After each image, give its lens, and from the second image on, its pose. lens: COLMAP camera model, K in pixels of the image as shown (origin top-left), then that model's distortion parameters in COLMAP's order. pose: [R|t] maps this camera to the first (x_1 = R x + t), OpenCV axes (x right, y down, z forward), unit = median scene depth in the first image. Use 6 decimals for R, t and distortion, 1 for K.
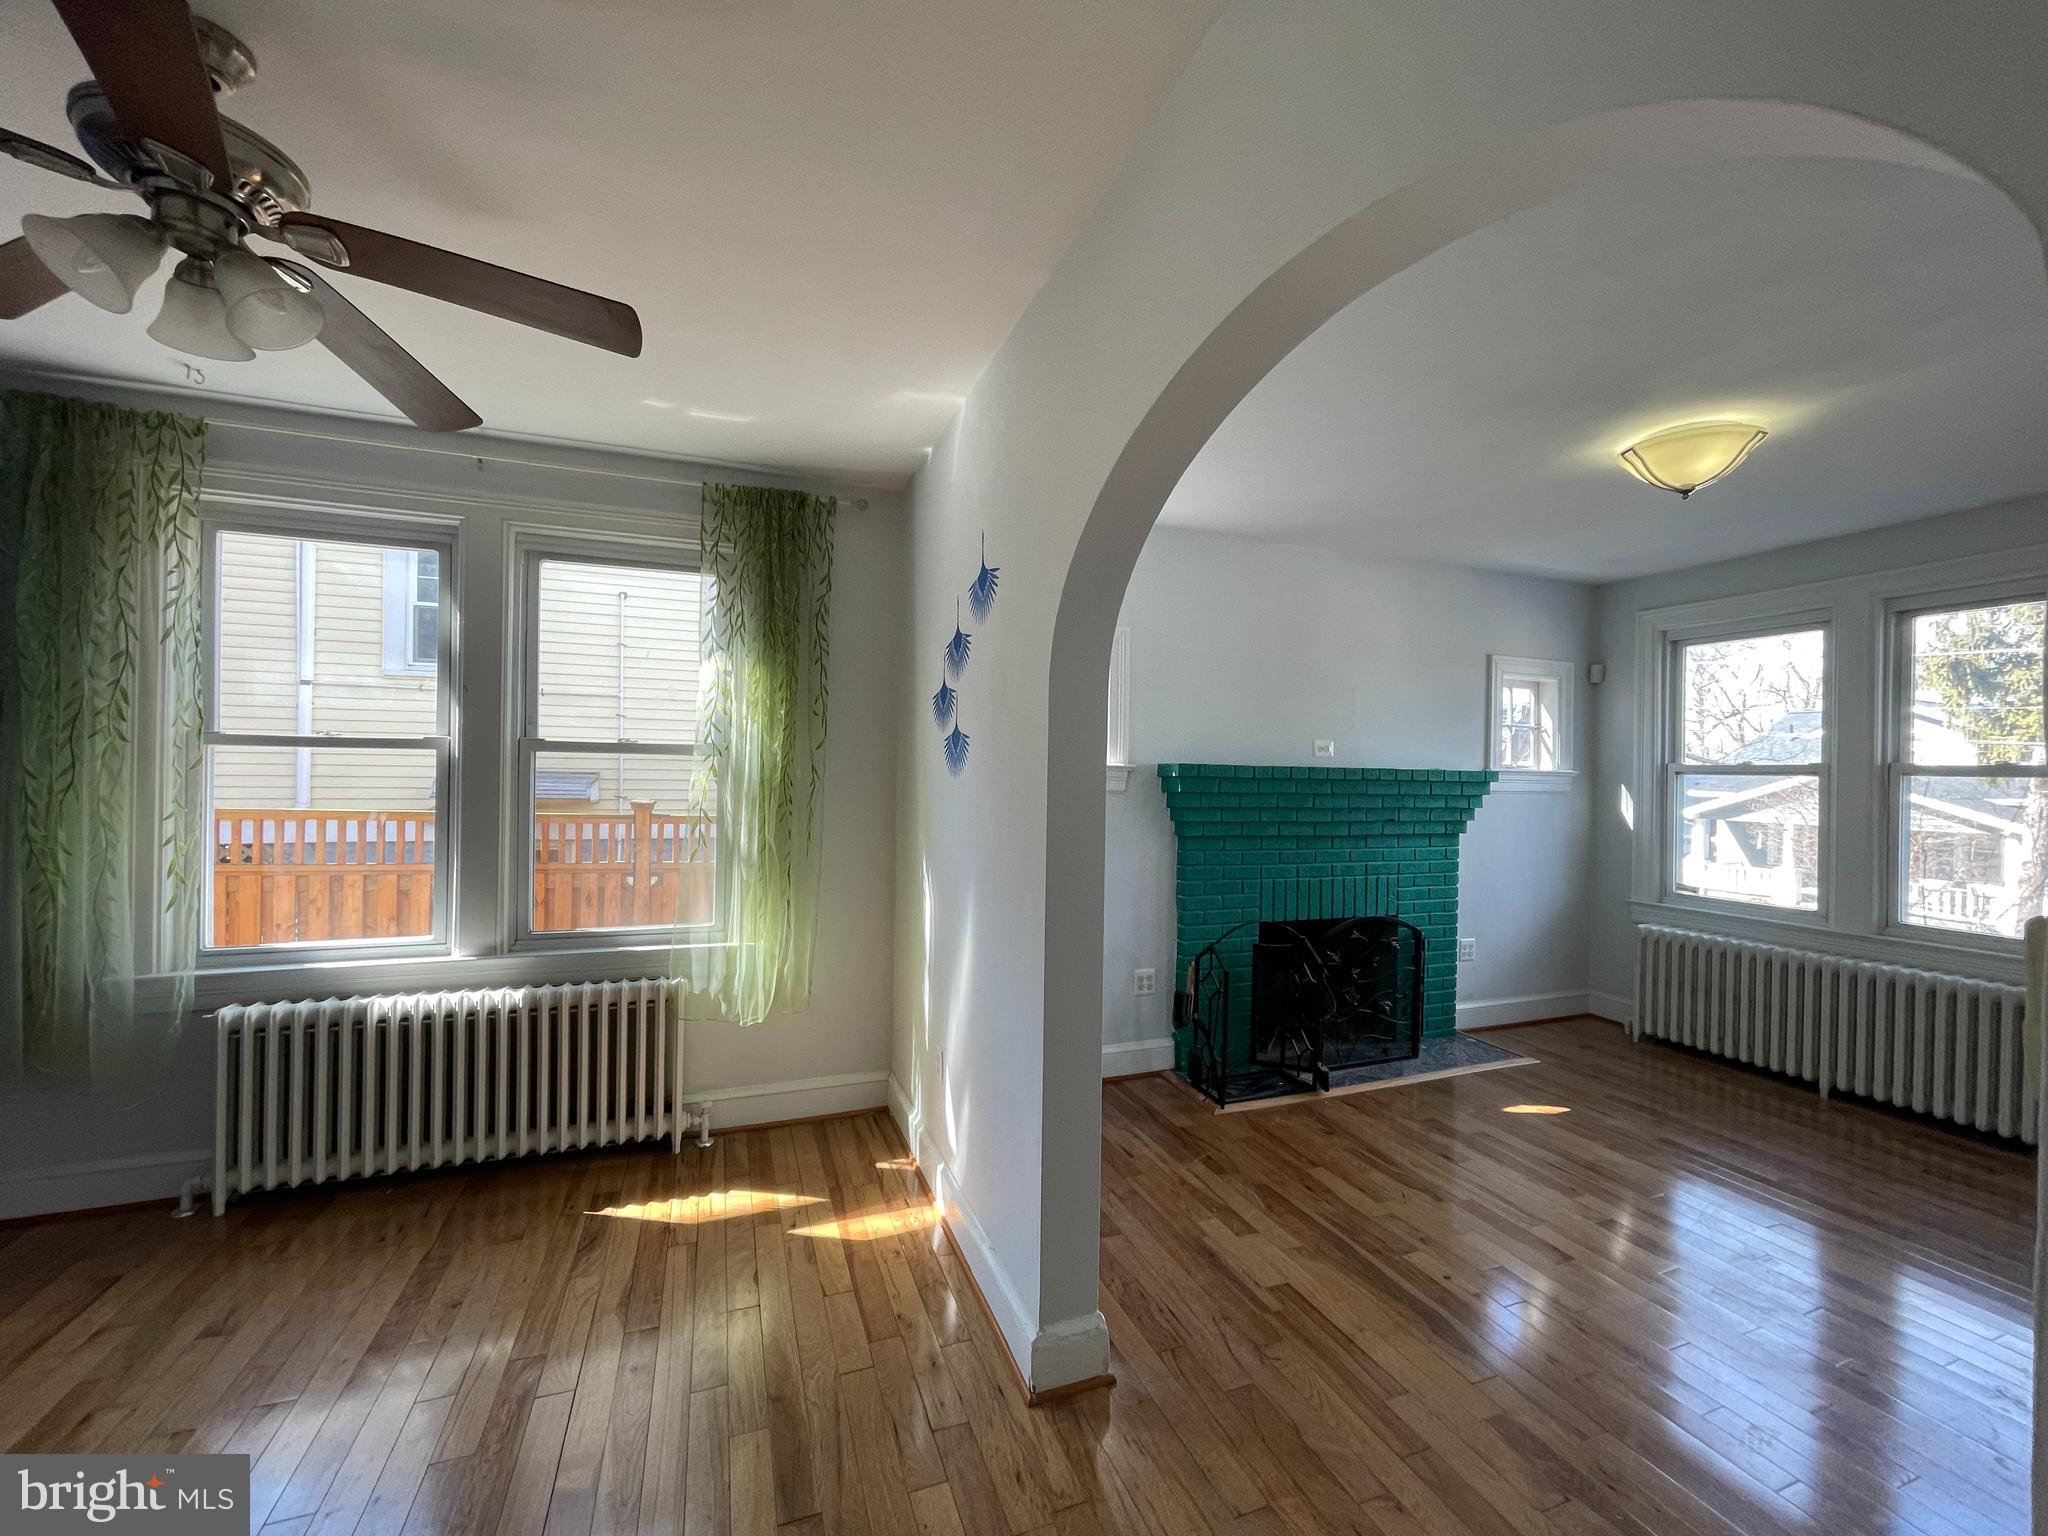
lens RADIAL K [[827.8, 0, 1030.1], [0, 827.8, 773.1], [0, 0, 1]] dist [-0.002240, 0.001618]
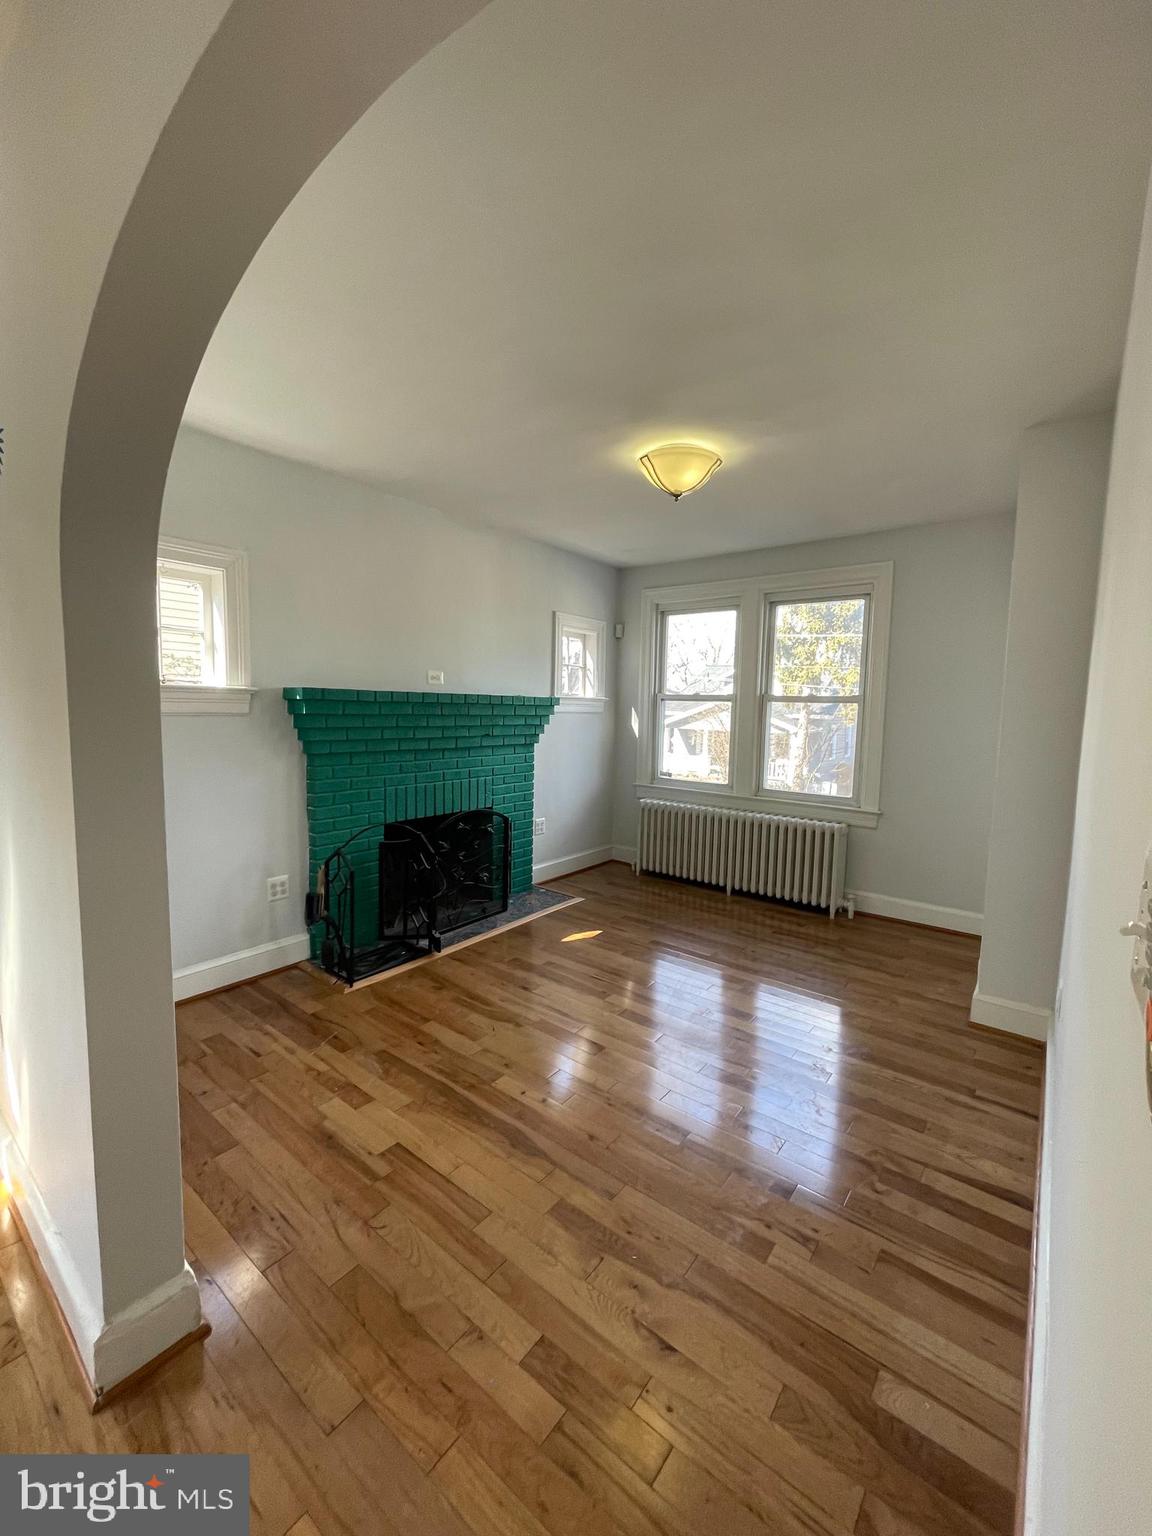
lens RADIAL K [[620.8, 0, 579.6], [0, 620.8, 762.5], [0, 0, 1]] dist [-0.002240, 0.001618]
pose [[0.854995, -0.046626, 0.516537, 0.080627], [-0.006503, 0.994909, 0.100571, 0.001996], [-0.518596, -0.089347, 0.850338, 0.137871]]
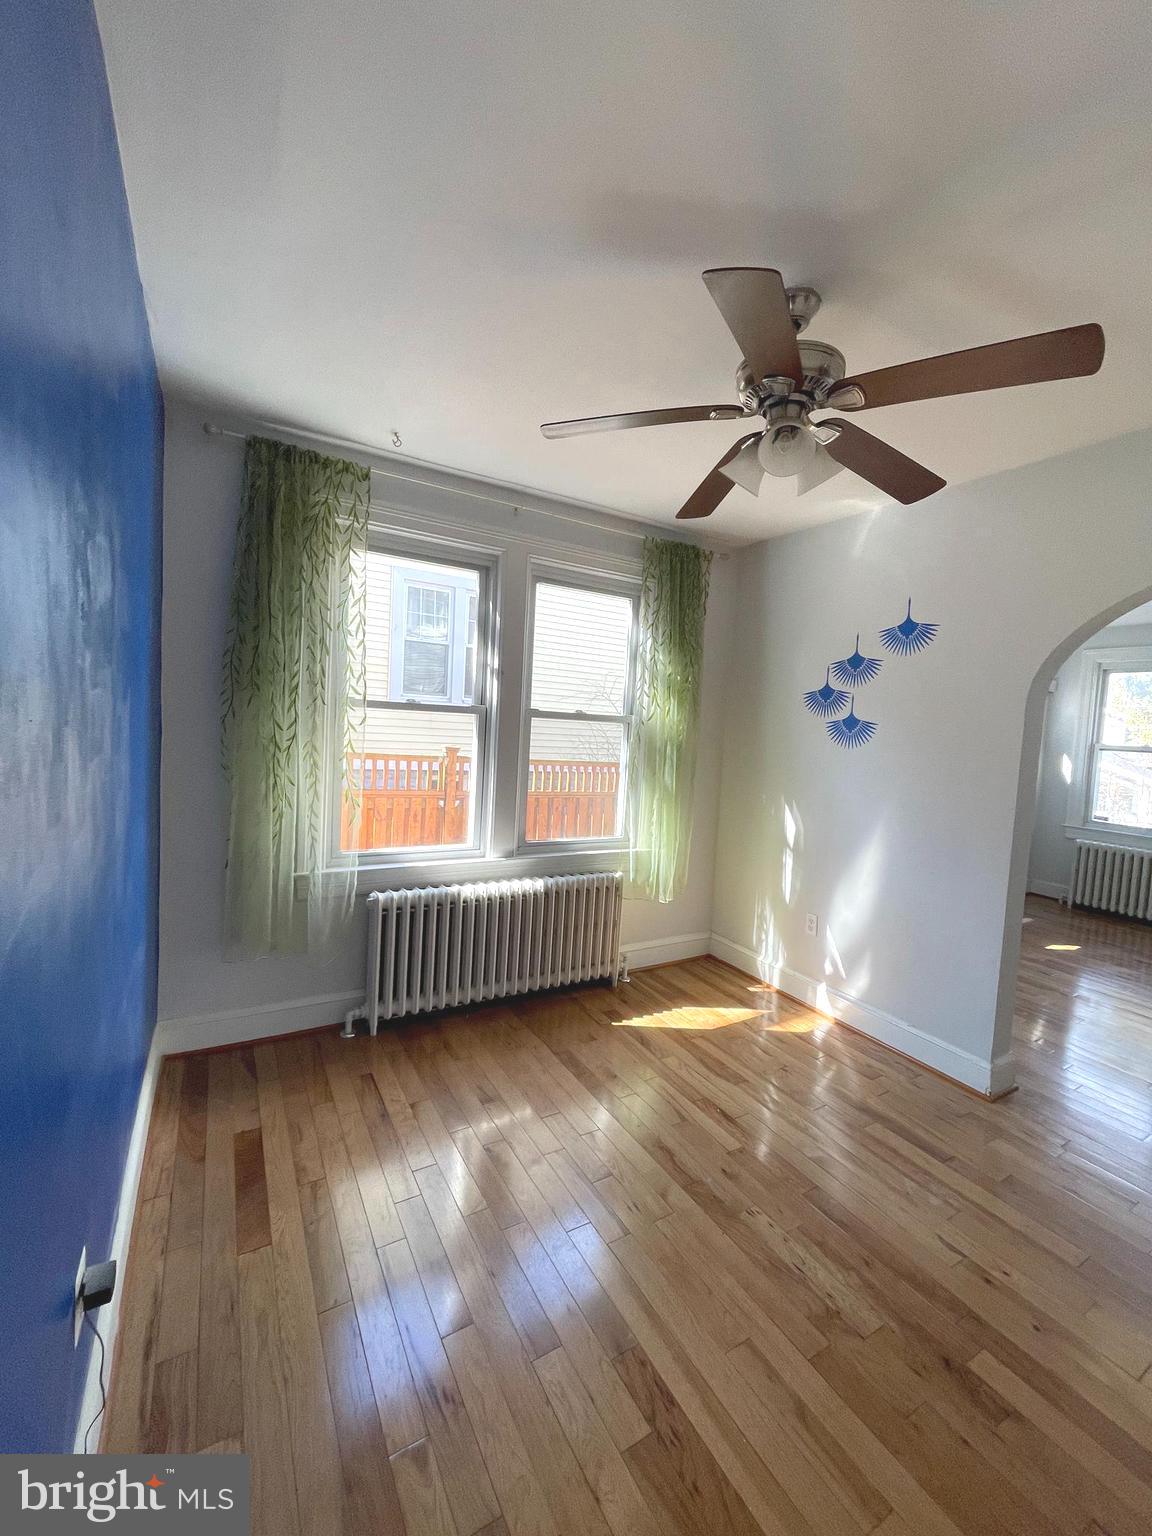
lens RADIAL K [[620.8, 0, 563.2], [0, 620.8, 762.1], [0, 0, 1]] dist [-0.002240, 0.001618]
pose [[0.986120, 0.026586, 0.163892, -0.686095], [-0.037193, 0.997383, 0.061996, -0.016544], [-0.161815, -0.067231, 0.984528, -0.074031]]
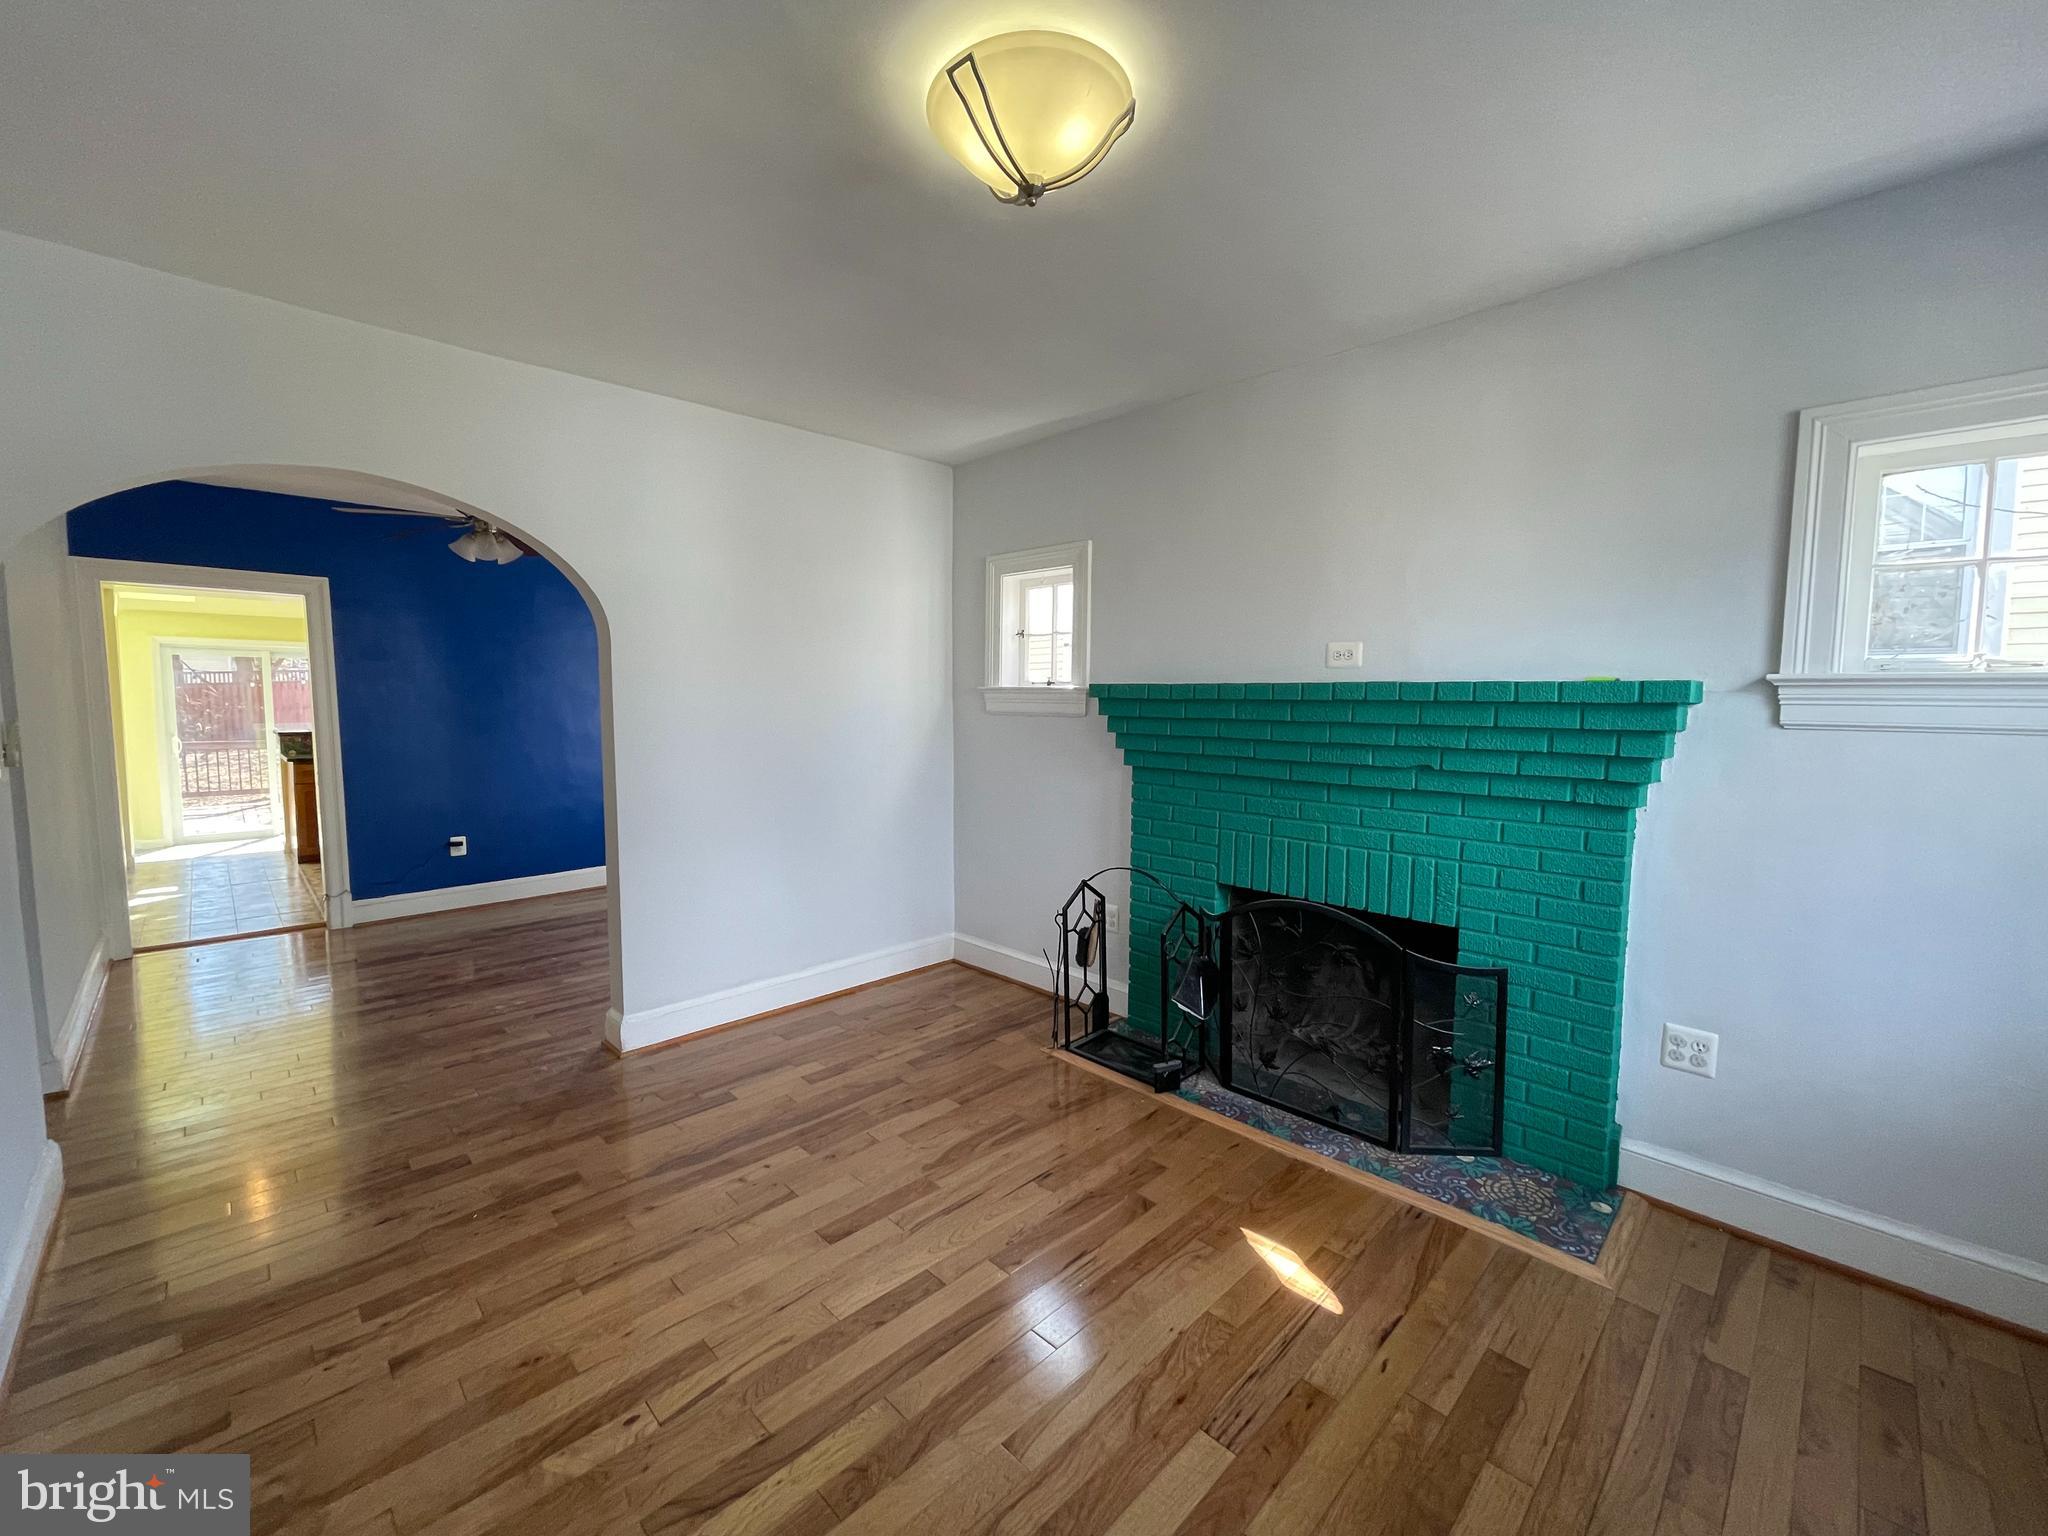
lens RADIAL K [[827.8, 0, 1013.1], [0, 827.8, 756.8], [0, 0, 1]] dist [-0.002240, 0.001618]
pose [[0.404885, 0.054121, -0.912765, 1.203801], [0.000918, 0.998222, 0.059596, 0.017498], [0.914367, -0.024967, 0.404115, 0.667357]]
